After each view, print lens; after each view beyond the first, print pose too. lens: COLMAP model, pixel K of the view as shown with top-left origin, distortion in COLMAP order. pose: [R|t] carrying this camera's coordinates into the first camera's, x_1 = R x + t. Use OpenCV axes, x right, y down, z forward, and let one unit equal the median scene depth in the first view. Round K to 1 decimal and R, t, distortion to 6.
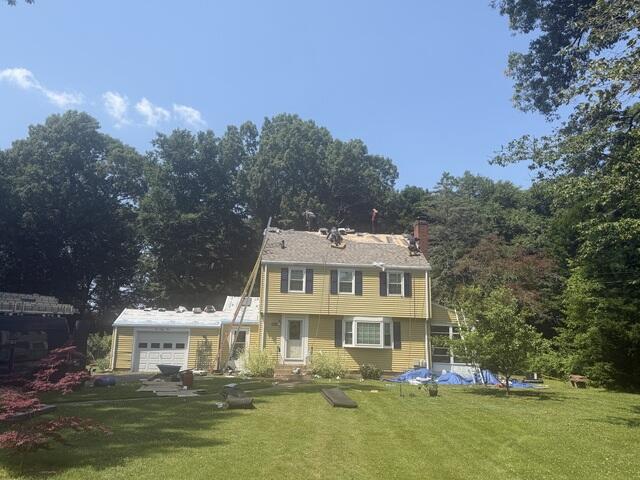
lens RADIAL K [[505.6, 0, 320.0], [0, 505.6, 240.0], [0, 0, 1]] dist [0.093961, -0.205932]
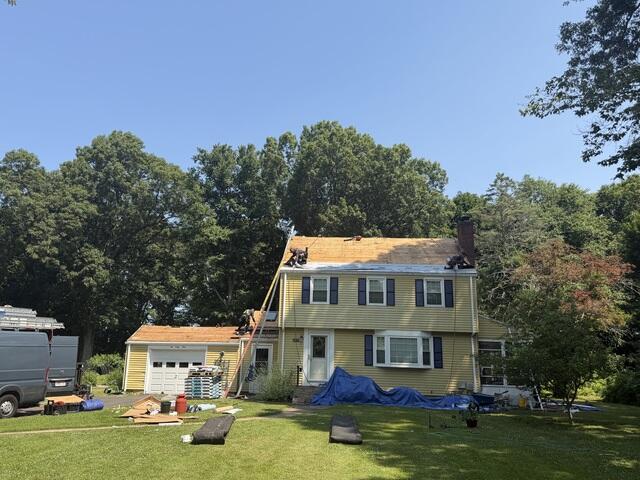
lens RADIAL K [[509.4, 0, 320.0], [0, 509.4, 240.0], [0, 0, 1]] dist [0.060965, -0.084091]
pose [[0.993191, -0.028719, -0.112906, 0.050558], [0.024577, 0.998979, -0.037914, 0.022266], [0.113880, 0.034881, 0.992882, 0.097124]]
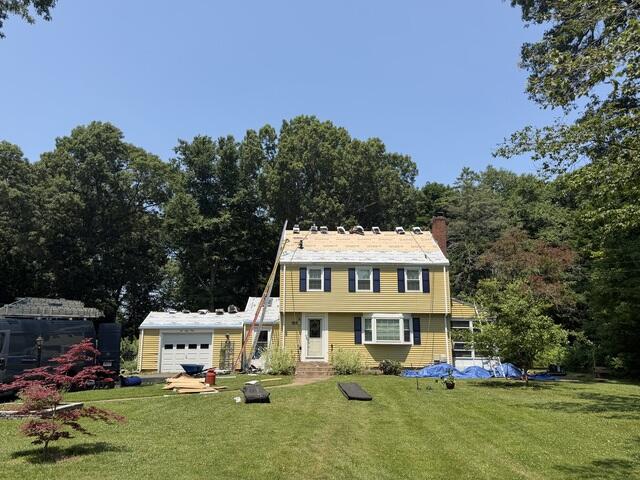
lens RADIAL K [[505.6, 0, 320.0], [0, 505.6, 240.0], [0, 0, 1]] dist [0.093961, -0.205932]
pose [[0.998265, -0.032589, -0.049044, 0.014035], [0.032505, 0.999468, -0.002517, 0.003345], [0.049100, 0.000918, 0.998793, -0.011490]]
